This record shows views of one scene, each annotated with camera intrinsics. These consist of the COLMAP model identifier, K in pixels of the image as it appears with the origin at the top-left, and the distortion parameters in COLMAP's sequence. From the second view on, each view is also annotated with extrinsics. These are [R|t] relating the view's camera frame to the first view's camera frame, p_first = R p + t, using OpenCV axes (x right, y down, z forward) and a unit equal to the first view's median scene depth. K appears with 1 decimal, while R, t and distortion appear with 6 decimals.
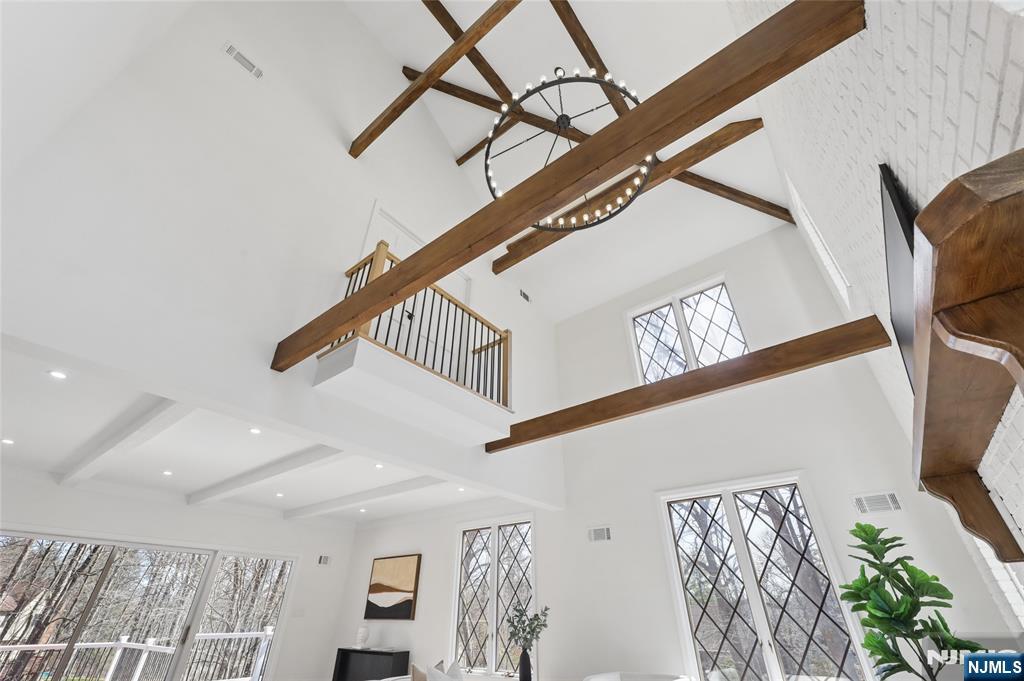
lens RADIAL K [[424.2, 0, 513.3], [0, 424.2, 339.0], [0, 0, 1]] dist [0.000225, -0.000107]
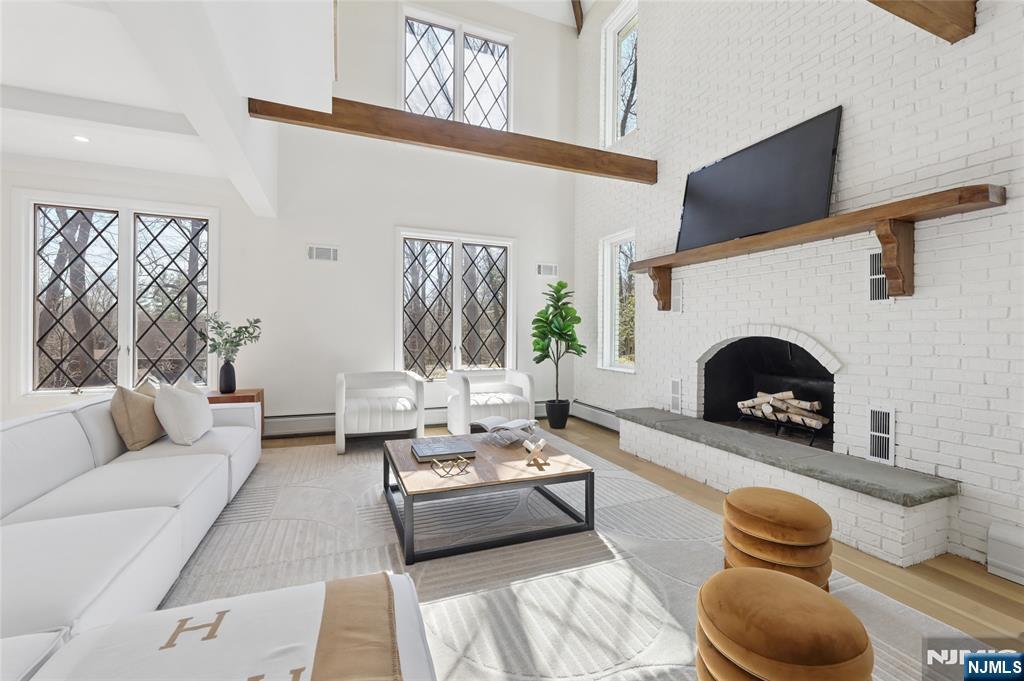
lens RADIAL K [[427.8, 0, 515.8], [0, 427.8, 335.8], [0, 0, 1]] dist [0.000005, 0.000120]
pose [[0.490282, 0.000092, 0.871564, -0.432411], [-0.483594, 0.831974, 0.271949, 0.177604], [-0.725093, -0.554815, 0.407947, 0.261500]]
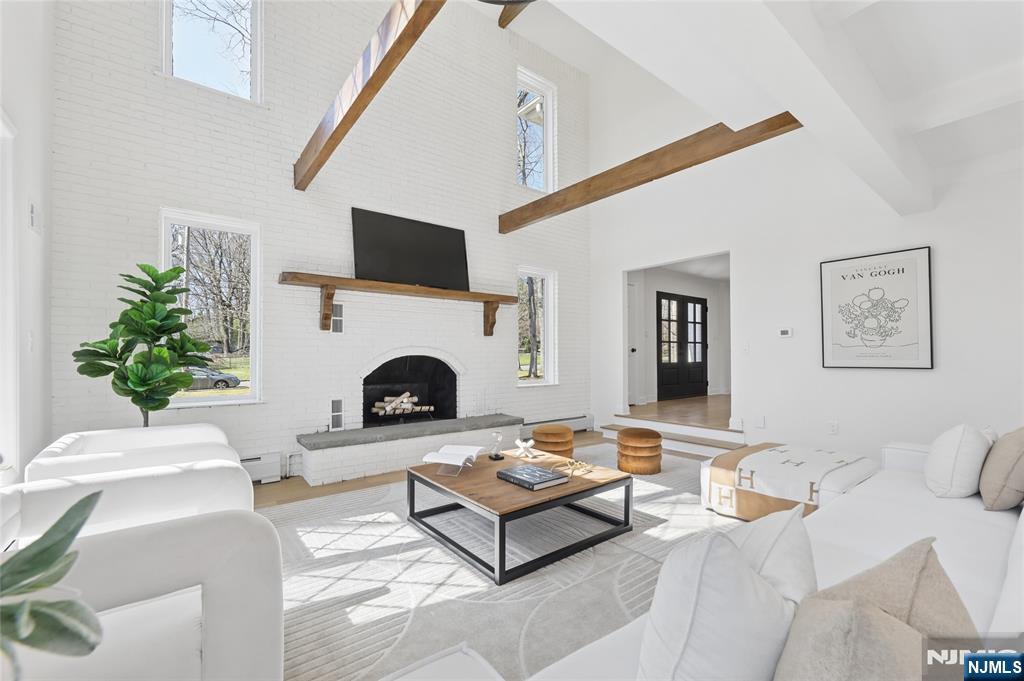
lens RADIAL K [[428.6, 0, 512.9], [0, 428.6, 349.0], [0, 0, 1]] dist [0.000038, -0.000155]
pose [[-0.972701, 0.002334, 0.232052, -0.076428], [-0.127255, 0.830835, -0.541774, 0.690649], [-0.194061, -0.556513, -0.807857, 1.050053]]
